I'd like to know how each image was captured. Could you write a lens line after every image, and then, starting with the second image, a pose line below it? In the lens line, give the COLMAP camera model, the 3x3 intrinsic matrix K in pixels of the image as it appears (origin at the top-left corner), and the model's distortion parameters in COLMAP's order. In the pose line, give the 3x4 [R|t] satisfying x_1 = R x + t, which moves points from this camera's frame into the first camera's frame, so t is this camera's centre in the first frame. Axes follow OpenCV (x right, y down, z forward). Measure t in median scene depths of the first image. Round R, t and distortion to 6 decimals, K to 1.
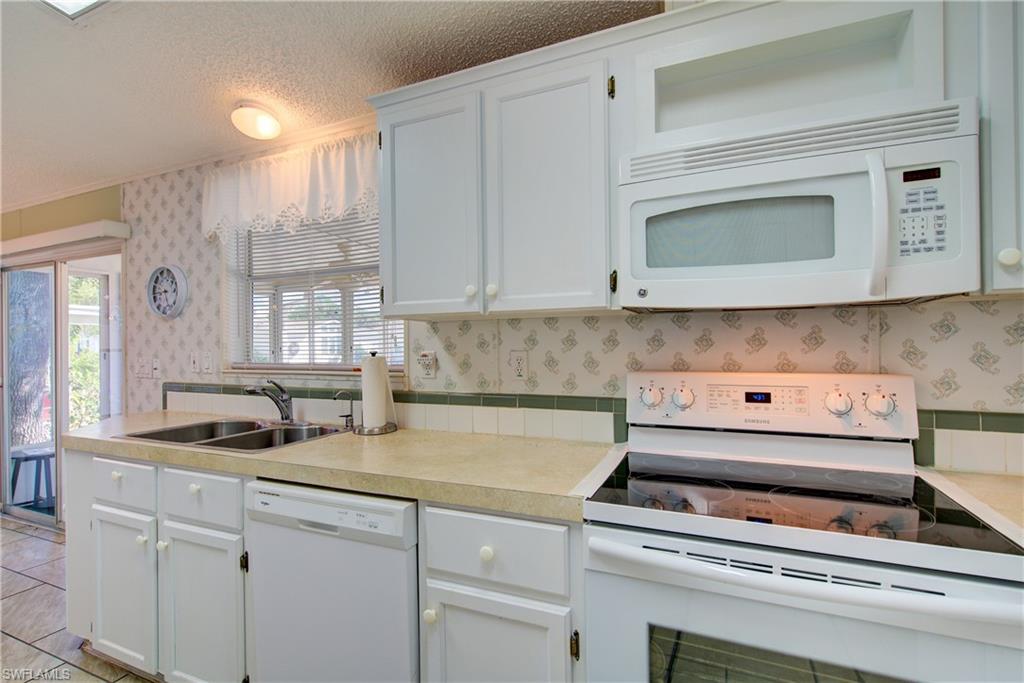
lens RADIAL K [[474.4, 0, 508.6], [0, 474.4, 344.5], [0, 0, 1]] dist [-0.001316, -0.000799]
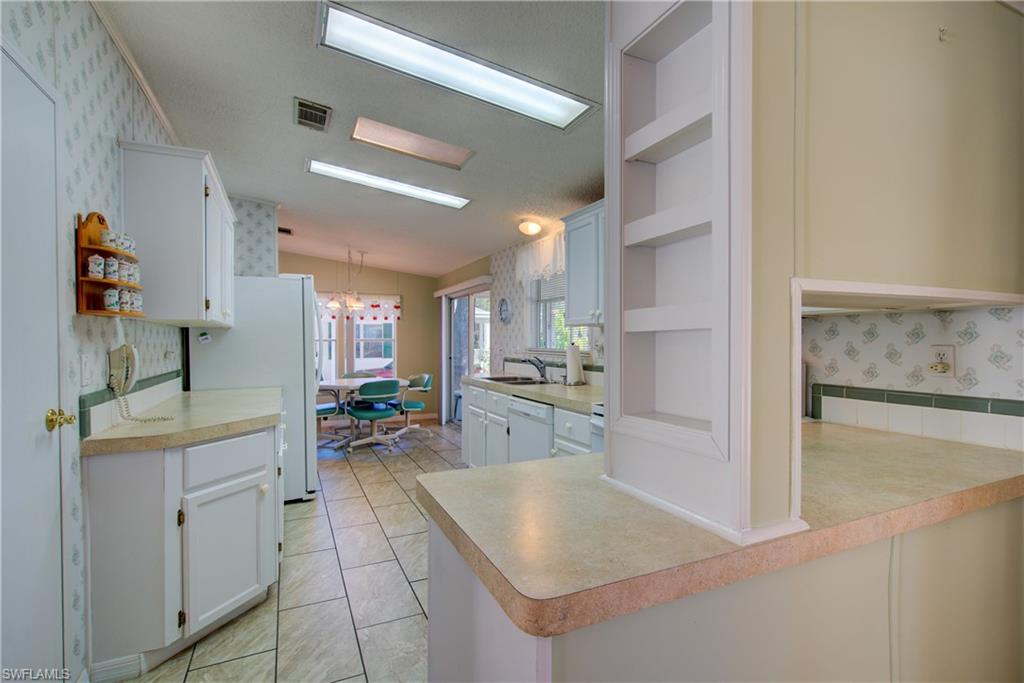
lens RADIAL K [[474.4, 0, 508.6], [0, 474.4, 344.5], [0, 0, 1]] dist [-0.001316, -0.000799]
pose [[0.748295, 0.009731, -0.663295, 0.764257], [0.009388, 0.999637, 0.025256, -0.029304], [0.663300, -0.025126, 0.747932, -0.587405]]
